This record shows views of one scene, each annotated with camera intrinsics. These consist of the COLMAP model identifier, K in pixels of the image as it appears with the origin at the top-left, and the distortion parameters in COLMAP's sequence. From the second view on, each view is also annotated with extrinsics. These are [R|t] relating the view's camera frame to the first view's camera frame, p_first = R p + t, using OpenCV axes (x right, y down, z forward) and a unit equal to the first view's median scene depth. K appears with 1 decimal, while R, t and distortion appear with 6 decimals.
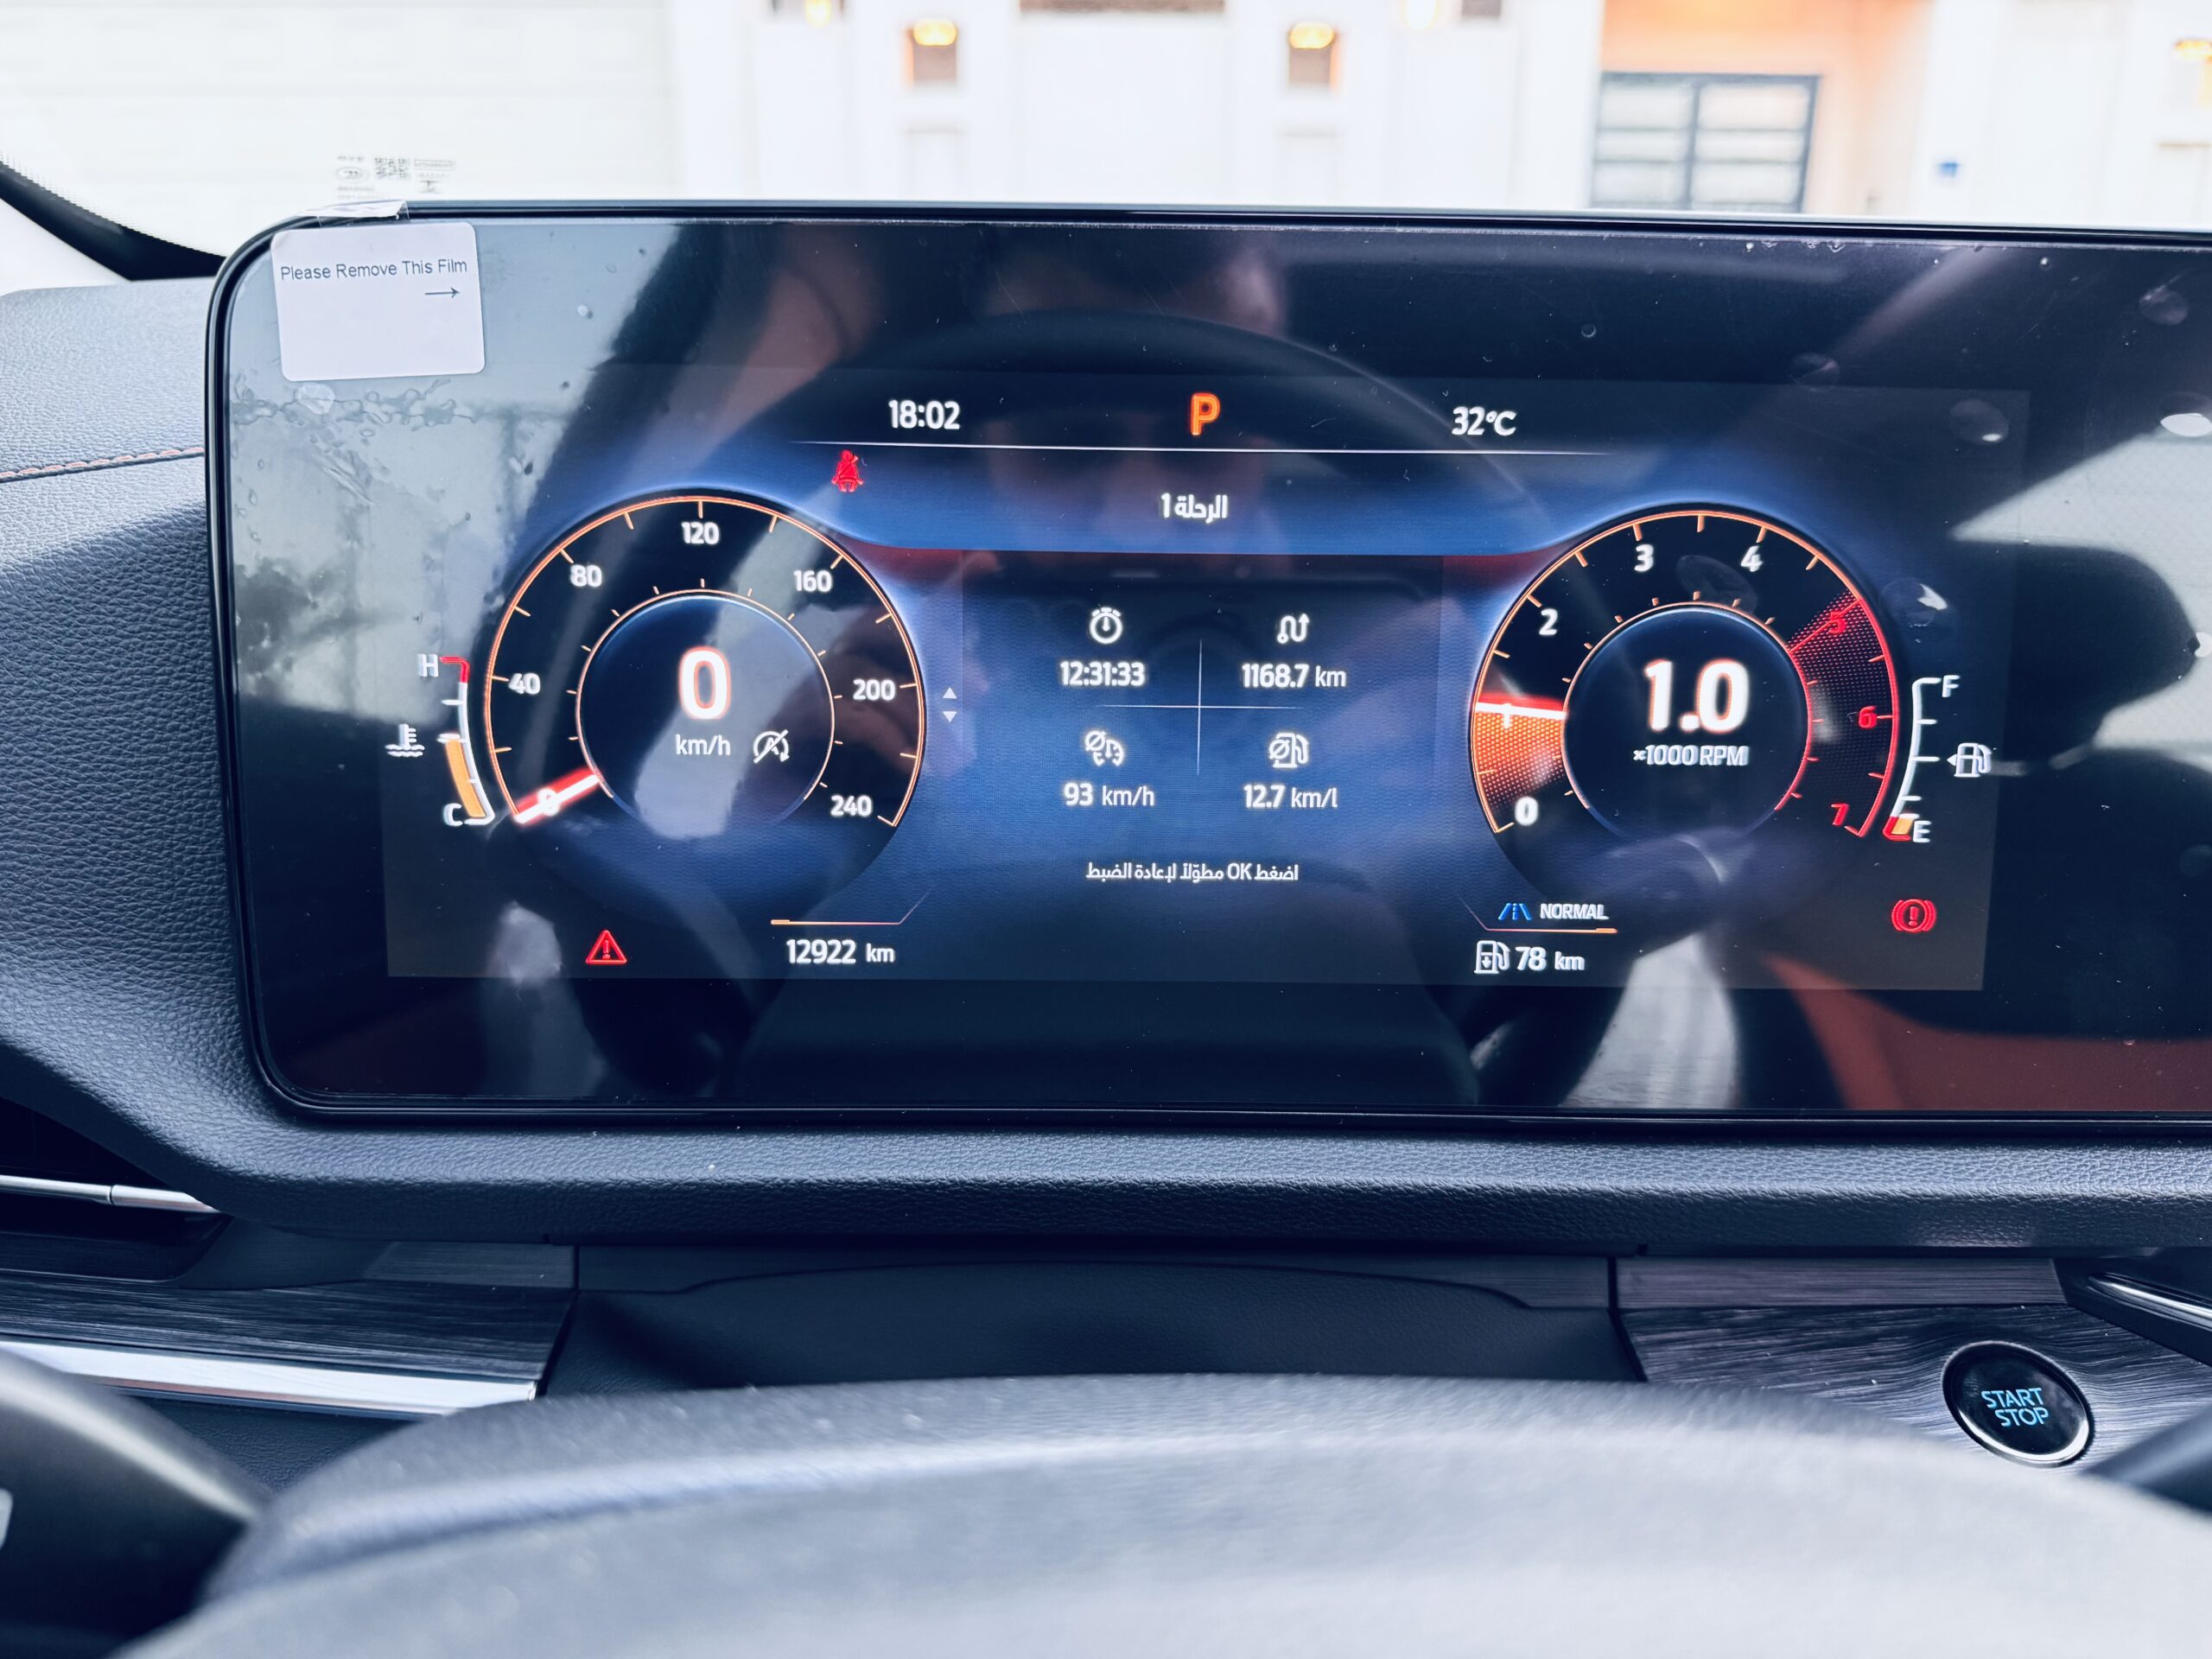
lens RADIAL K [[1626.5, 0, 1106.0], [0, 1626.5, 829.5], [0, 0, 1]] dist [0.158548, -0.354850]
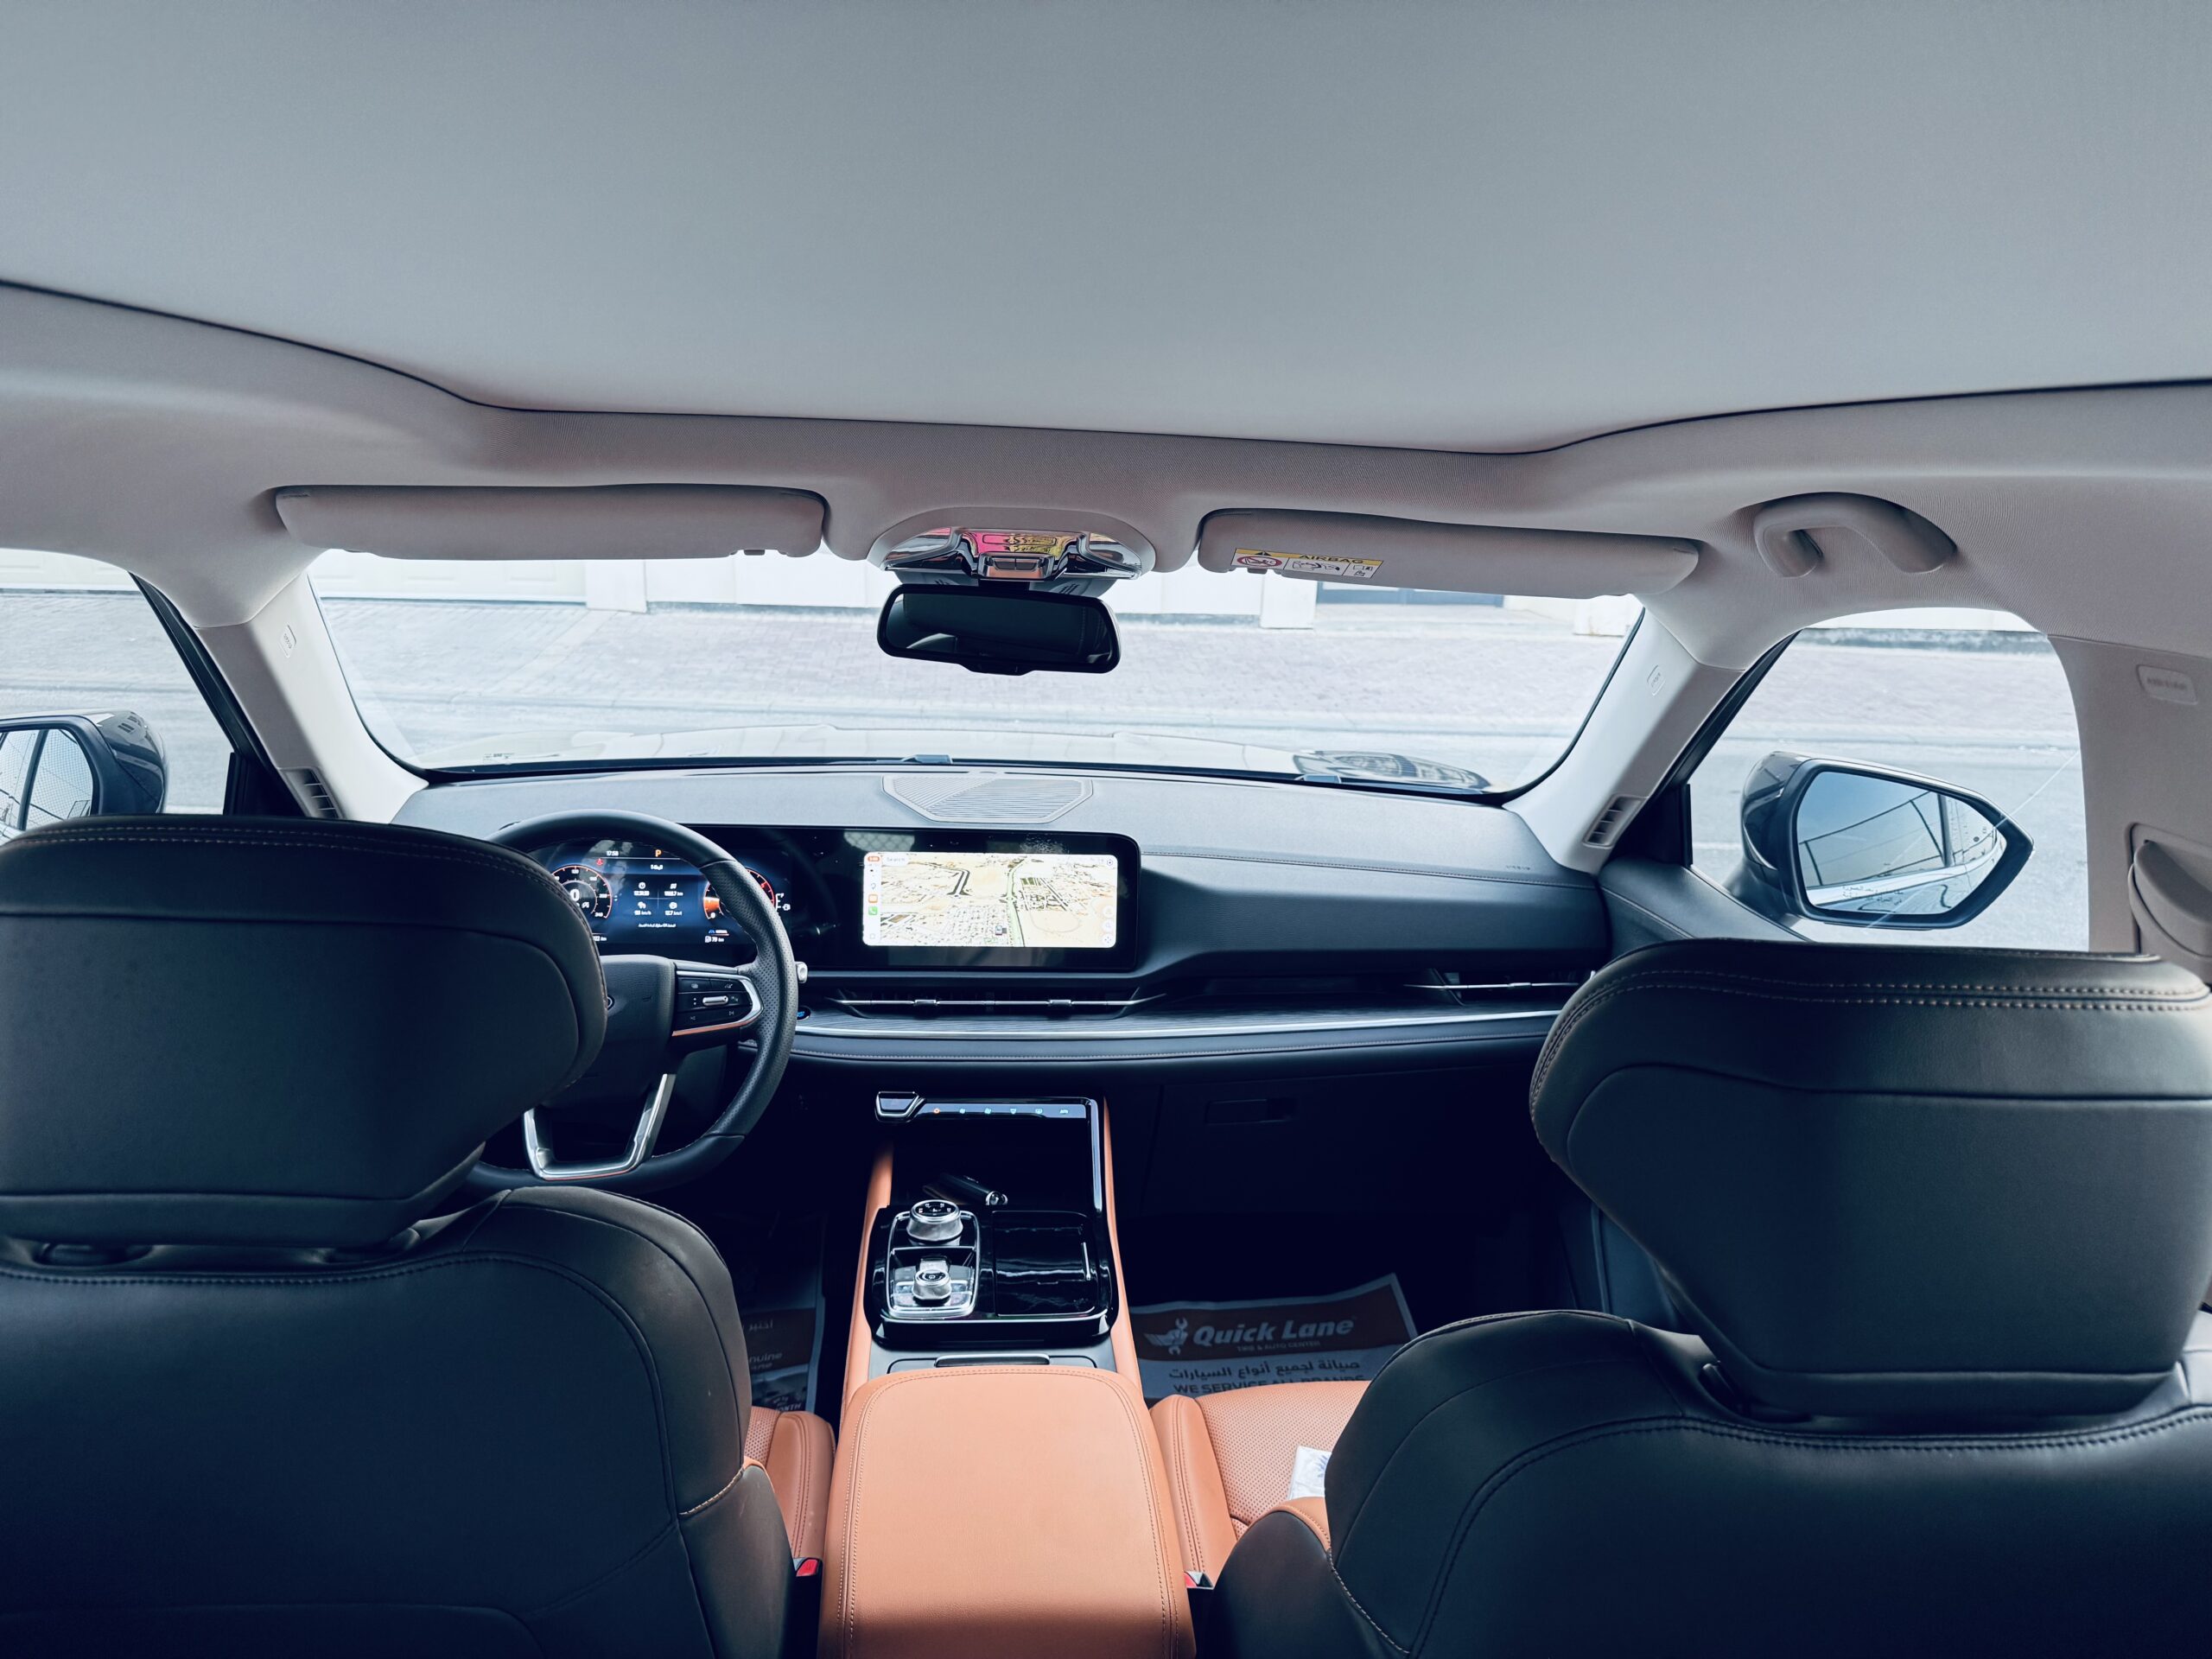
lens RADIAL K [[1548.3, 0, 1106.5], [0, 1548.3, 834.1], [0, 0, 1]] dist [0.158762, -0.295350]
pose [[0.996650, 0.006165, 0.081557, 1.263383], [-0.000643, 0.997715, -0.067562, 0.080675], [-0.081787, 0.067283, 0.994376, -5.046186]]
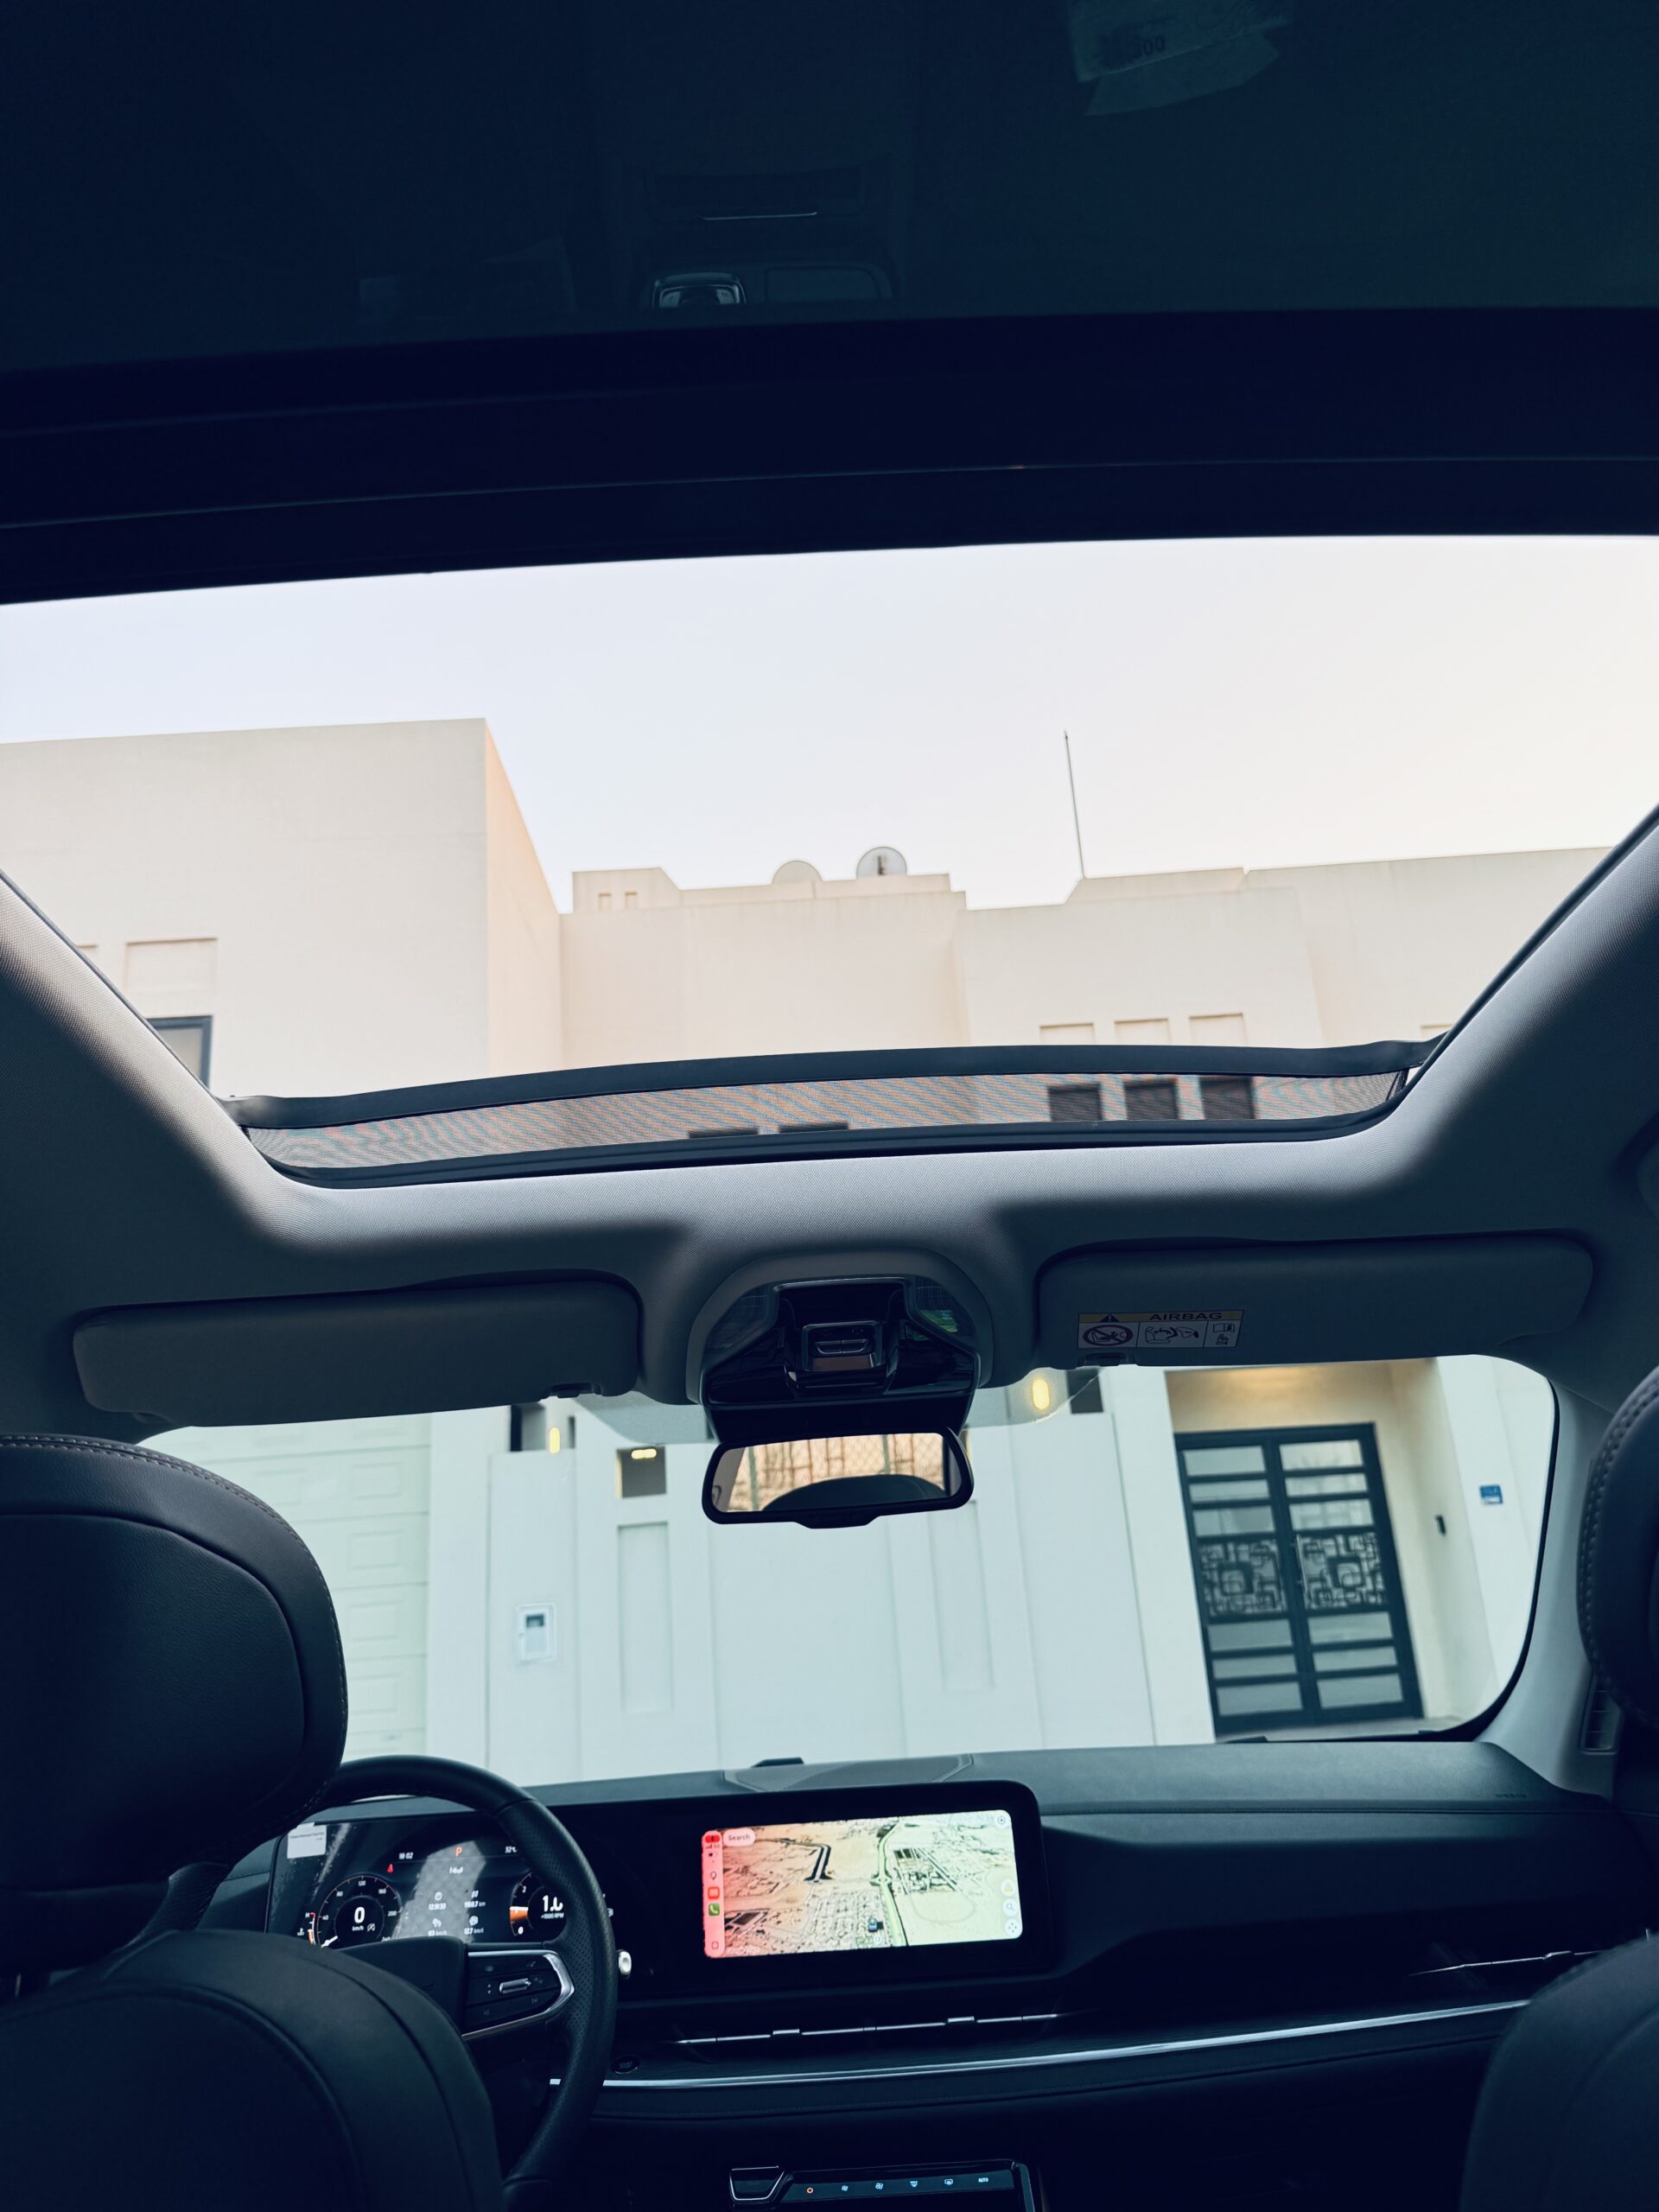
lens RADIAL K [[1575.7, 0, 819.1], [0, 1575.7, 1095.5], [0, 0, 1]] dist [0.051189, -0.092170]
pose [[0.997300, -0.072288, 0.012914, 1.297273], [0.065779, 0.801268, -0.594679, 0.893530], [0.032641, 0.593923, 0.803859, -4.419535]]
